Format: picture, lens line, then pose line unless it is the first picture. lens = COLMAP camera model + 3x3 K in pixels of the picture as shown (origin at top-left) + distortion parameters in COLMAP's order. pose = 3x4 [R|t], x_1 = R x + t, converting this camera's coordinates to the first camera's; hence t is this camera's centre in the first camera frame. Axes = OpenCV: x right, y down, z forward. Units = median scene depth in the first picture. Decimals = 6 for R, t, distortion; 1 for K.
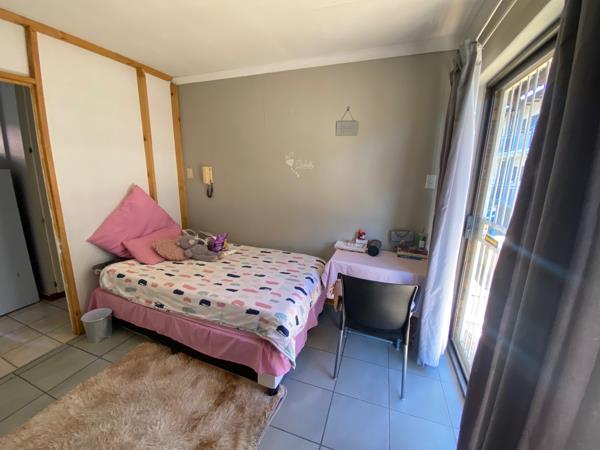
lens RADIAL K [[238.6, 0, 299.1], [0, 238.6, 226.3], [0, 0, 1]] dist [0.017980, -0.021052]
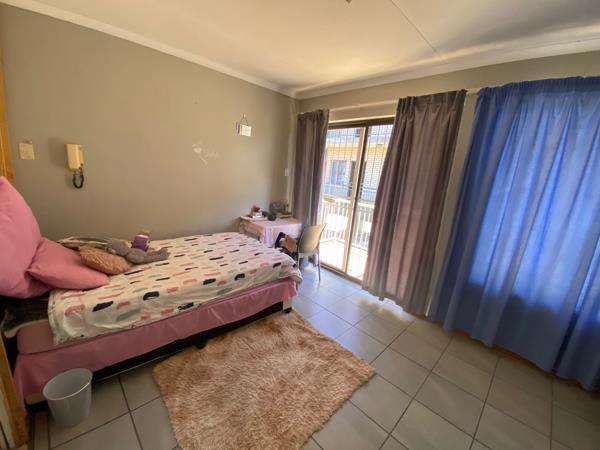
lens RADIAL K [[238.6, 0, 299.1], [0, 238.6, 226.3], [0, 0, 1]] dist [0.017980, -0.021052]
pose [[0.451152, -0.192454, 0.871449, -0.997893], [0.123290, 0.980549, 0.152720, -0.054700], [-0.883890, 0.038541, 0.466104, 0.147985]]
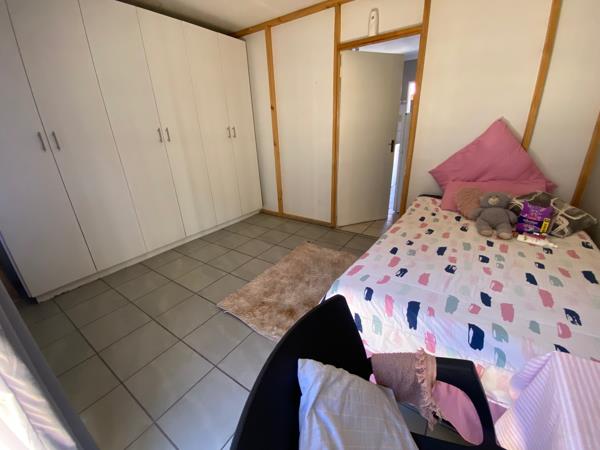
lens RADIAL K [[250.6, 0, 299.2], [0, 250.6, 218.9], [0, 0, 1]] dist [0.000863, 0.000024]
pose [[-0.258184, 0.321503, -0.911031, 0.440747], [-0.178059, 0.911012, 0.371958, -0.068579], [0.949545, 0.258250, -0.177962, 0.695227]]
